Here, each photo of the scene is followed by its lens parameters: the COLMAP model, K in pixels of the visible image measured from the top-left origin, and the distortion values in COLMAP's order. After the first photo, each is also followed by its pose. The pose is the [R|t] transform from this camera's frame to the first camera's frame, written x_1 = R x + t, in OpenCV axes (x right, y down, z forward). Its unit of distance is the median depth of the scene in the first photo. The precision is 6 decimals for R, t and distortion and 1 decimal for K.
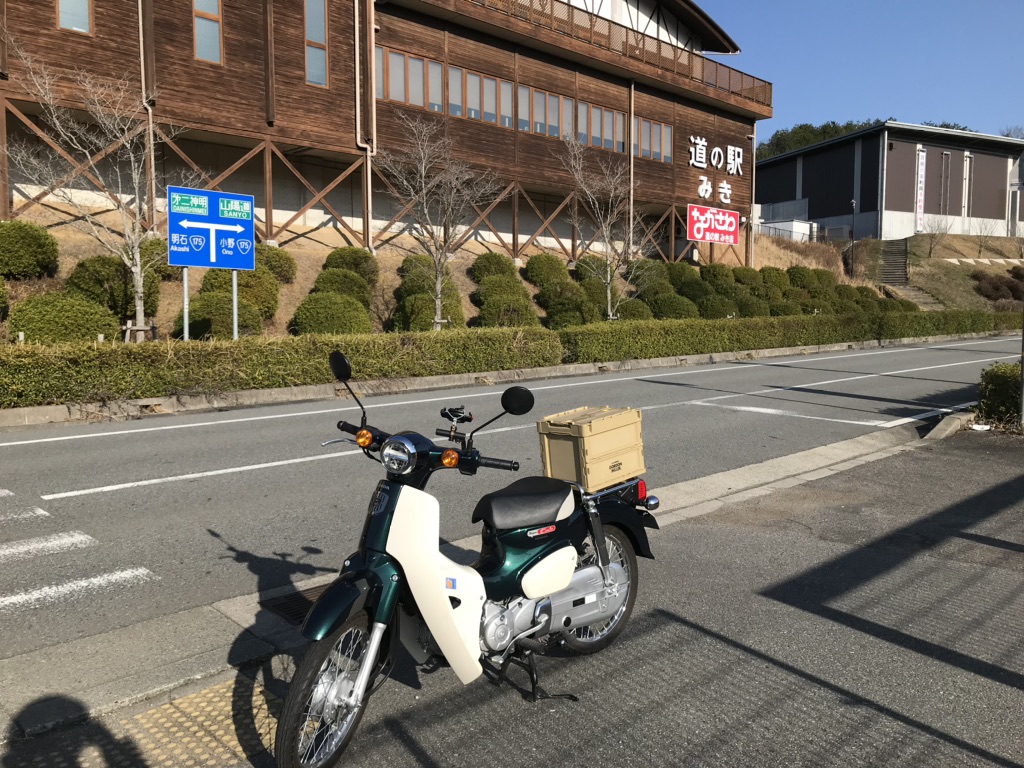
lens RADIAL K [[754.0, 0, 511.8], [0, 754.0, 352.0], [0, 0, 1]] dist [-0.004361, -0.001829]
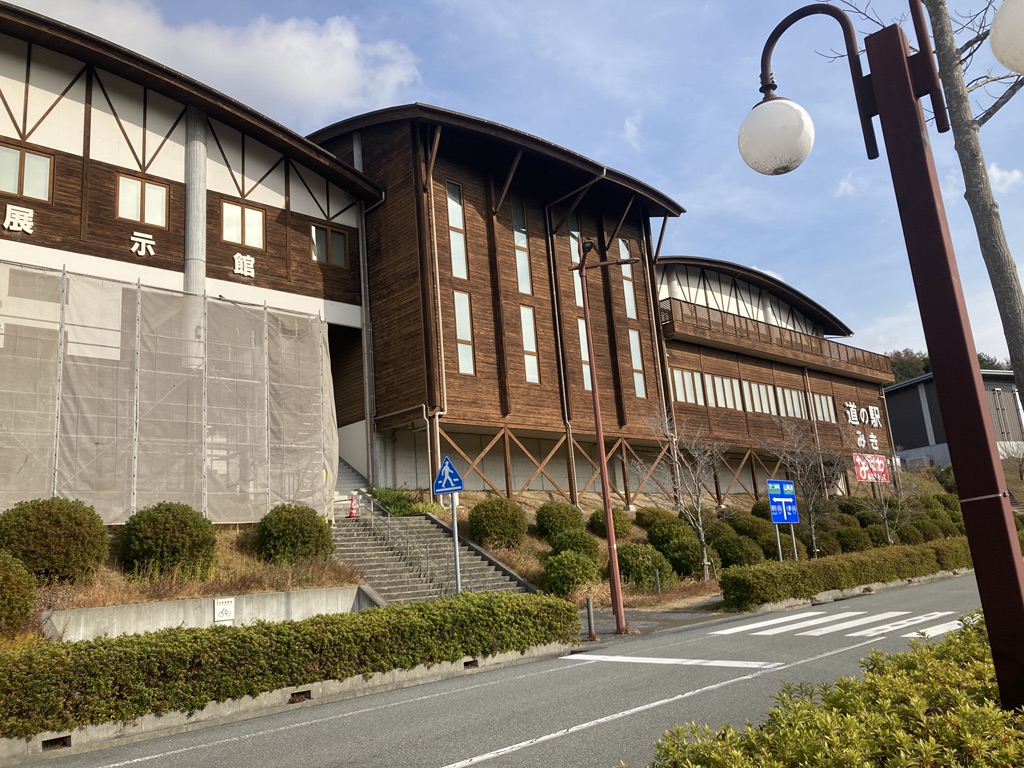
lens RADIAL K [[771.7, 0, 513.8], [0, 771.7, 387.7], [0, 0, 1]] dist [0.052987, -0.071083]
pose [[0.997161, -0.073088, 0.018137, -0.355353], [0.075267, 0.959653, -0.270925, 0.012745], [0.002396, 0.271521, 0.962430, -0.308795]]
